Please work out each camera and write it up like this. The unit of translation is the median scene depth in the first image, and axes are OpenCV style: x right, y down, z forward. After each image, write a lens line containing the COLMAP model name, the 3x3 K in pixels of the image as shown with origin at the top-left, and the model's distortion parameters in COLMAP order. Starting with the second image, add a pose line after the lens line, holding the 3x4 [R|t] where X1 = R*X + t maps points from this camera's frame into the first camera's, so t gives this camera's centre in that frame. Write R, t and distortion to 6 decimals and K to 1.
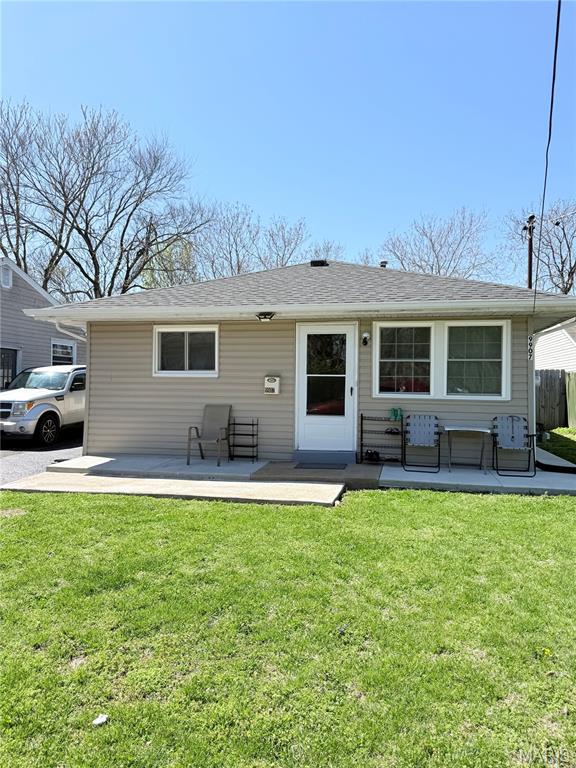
lens RADIAL K [[537.5, 0, 287.4], [0, 537.5, 383.9], [0, 0, 1]] dist [0.046710, -0.025052]
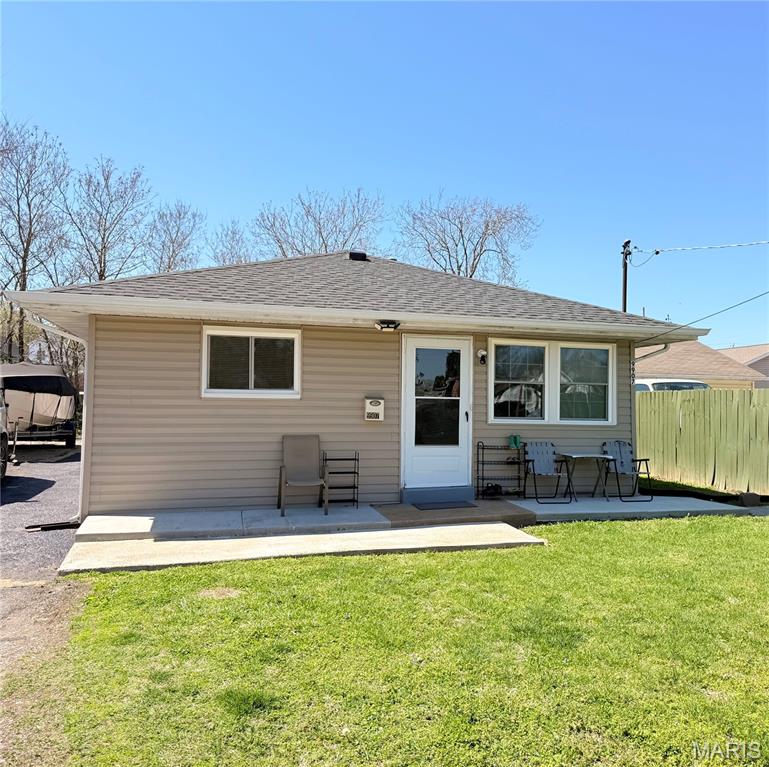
lens RADIAL K [[739.3, 0, 384.8], [0, 739.3, 378.6], [0, 0, 1]] dist [0.070082, 0.000000]
pose [[0.865937, 0.019409, 0.499776, -0.592443], [-0.004442, 0.999506, -0.031120, -0.009404], [-0.500133, 0.024728, 0.865596, 0.031786]]
